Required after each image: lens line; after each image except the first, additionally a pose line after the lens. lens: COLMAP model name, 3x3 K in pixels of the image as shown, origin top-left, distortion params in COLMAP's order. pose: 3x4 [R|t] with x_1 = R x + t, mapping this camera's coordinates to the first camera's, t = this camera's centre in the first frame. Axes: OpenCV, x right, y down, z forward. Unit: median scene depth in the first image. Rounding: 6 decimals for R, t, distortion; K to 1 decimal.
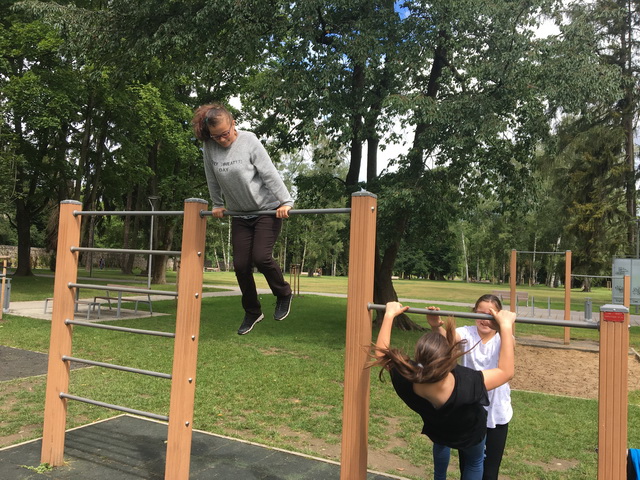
lens RADIAL K [[536.8, 0, 320.0], [0, 536.8, 240.0], [0, 0, 1]] dist [0.098117, -0.133898]
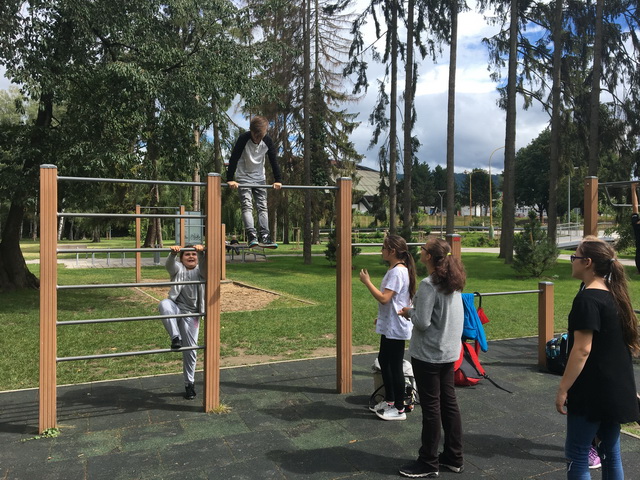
lens RADIAL K [[536.8, 0, 320.0], [0, 536.8, 240.0], [0, 0, 1]] dist [0.098117, -0.133898]
pose [[0.621736, -0.059618, 0.780955, -0.318343], [-0.008707, 0.996511, 0.083006, -0.008144], [-0.783179, -0.058408, 0.619047, 0.003358]]
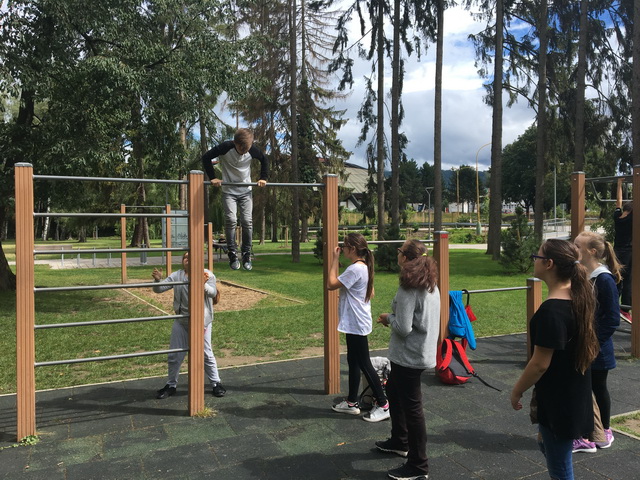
lens RADIAL K [[536.8, 0, 320.0], [0, 536.8, 240.0], [0, 0, 1]] dist [0.098117, -0.133898]
pose [[0.604707, -0.068854, 0.793466, -0.311529], [-0.001168, 0.996178, 0.087336, -0.008261], [-0.796447, -0.053740, 0.602316, 0.006368]]
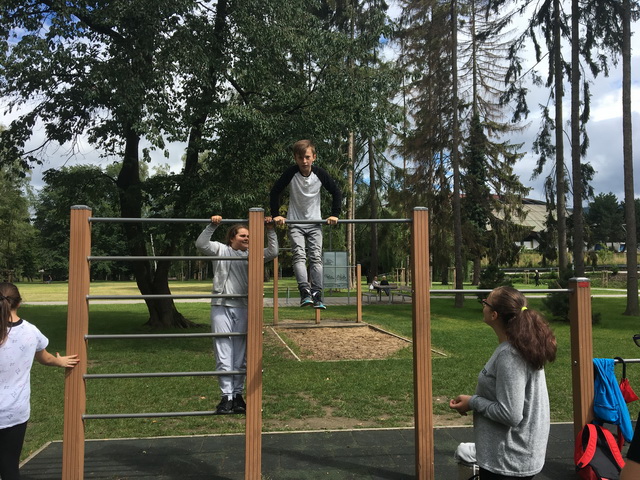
lens RADIAL K [[536.8, 0, 320.0], [0, 536.8, 240.0], [0, 0, 1]] dist [0.098117, -0.133898]
pose [[0.828087, -0.017864, 0.560314, -0.219586], [0.015675, 0.999839, 0.008710, -0.005873], [-0.560380, 0.001570, 0.828234, 0.003831]]
